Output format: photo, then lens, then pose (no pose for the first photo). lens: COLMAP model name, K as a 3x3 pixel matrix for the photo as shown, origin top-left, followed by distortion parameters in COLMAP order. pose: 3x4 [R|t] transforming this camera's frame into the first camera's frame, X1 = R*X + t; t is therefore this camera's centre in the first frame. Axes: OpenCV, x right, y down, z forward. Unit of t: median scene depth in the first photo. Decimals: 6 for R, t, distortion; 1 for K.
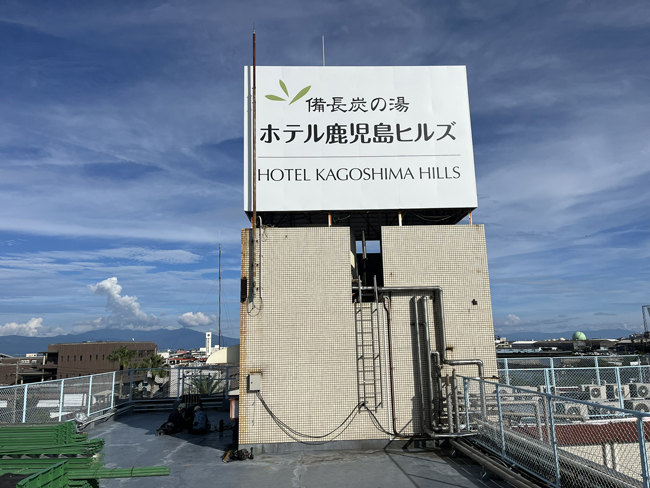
lens RADIAL K [[495.4, 0, 325.0], [0, 495.4, 244.0], [0, 0, 1]] dist [0.086174, -0.000596]
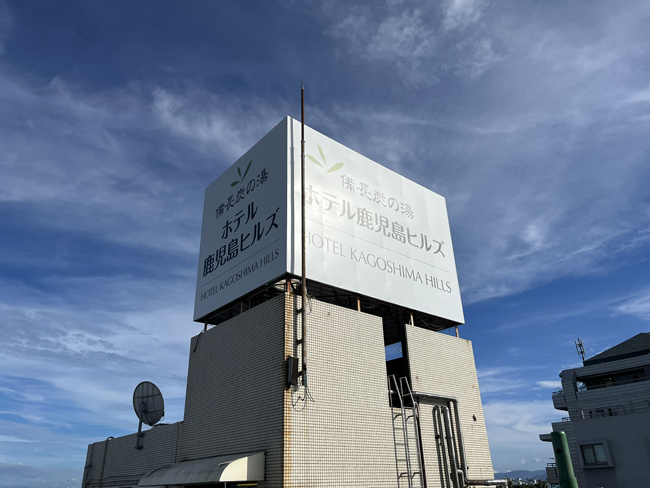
lens RADIAL K [[491.4, 0, 325.0], [0, 491.4, 244.0], [0, 0, 1]] dist [0.035266, -0.002880]
pose [[0.794448, 0.275061, 0.541474, -0.530597], [-0.113149, 0.942986, -0.313010, 0.125423], [-0.596699, 0.187403, 0.780276, 0.329763]]
